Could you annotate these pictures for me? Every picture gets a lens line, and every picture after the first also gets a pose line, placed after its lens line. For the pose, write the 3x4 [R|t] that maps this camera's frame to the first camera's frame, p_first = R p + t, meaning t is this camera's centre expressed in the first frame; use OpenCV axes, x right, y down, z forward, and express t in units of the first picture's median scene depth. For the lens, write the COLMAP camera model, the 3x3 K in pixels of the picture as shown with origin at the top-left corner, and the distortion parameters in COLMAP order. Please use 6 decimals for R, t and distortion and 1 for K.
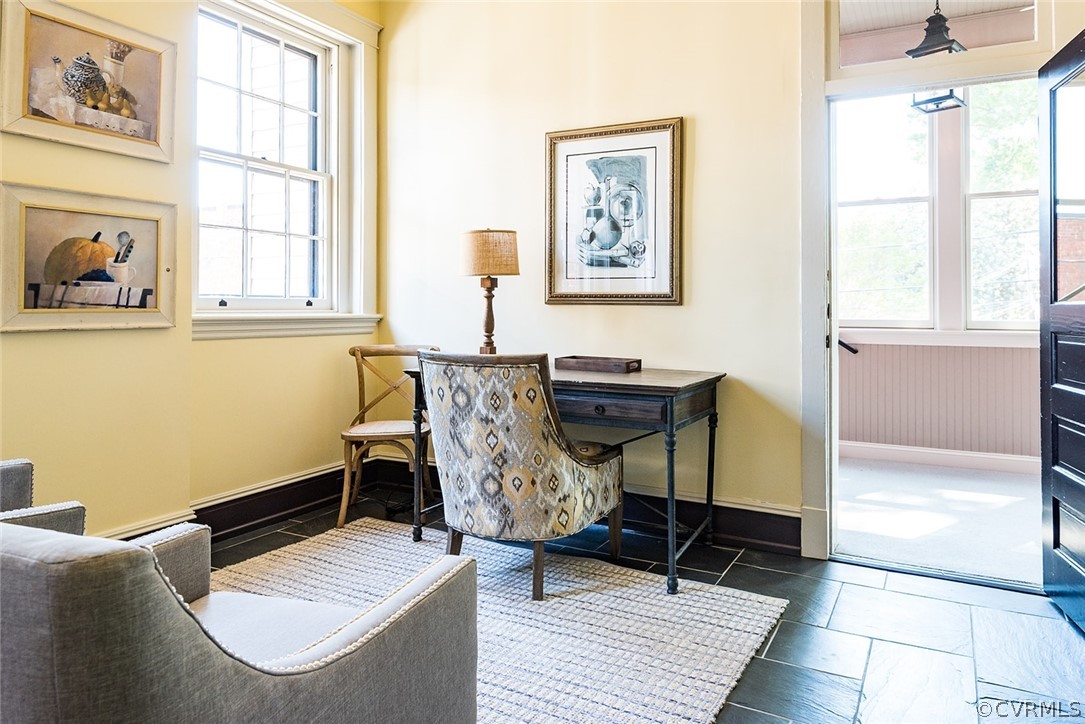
lens RADIAL K [[706.4, 0, 542.8], [0, 706.4, 312.4], [0, 0, 1]] dist [0.001115, 0.000939]
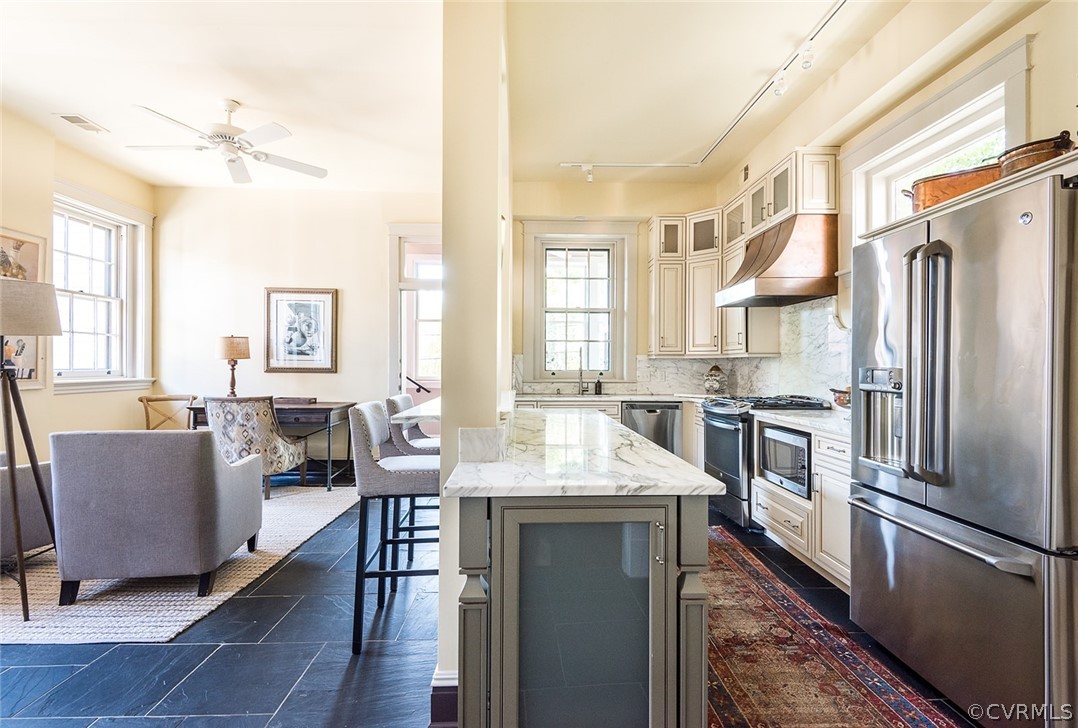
lens RADIAL K [[479.1, 0, 556.1], [0, 479.1, 365.2], [0, 0, 1]] dist [0.001467, -0.007575]
pose [[0.826310, 0.003809, 0.563203, -0.086146], [-0.001451, 0.999988, -0.004634, -0.030359], [-0.563214, 0.003012, 0.826306, -0.666682]]
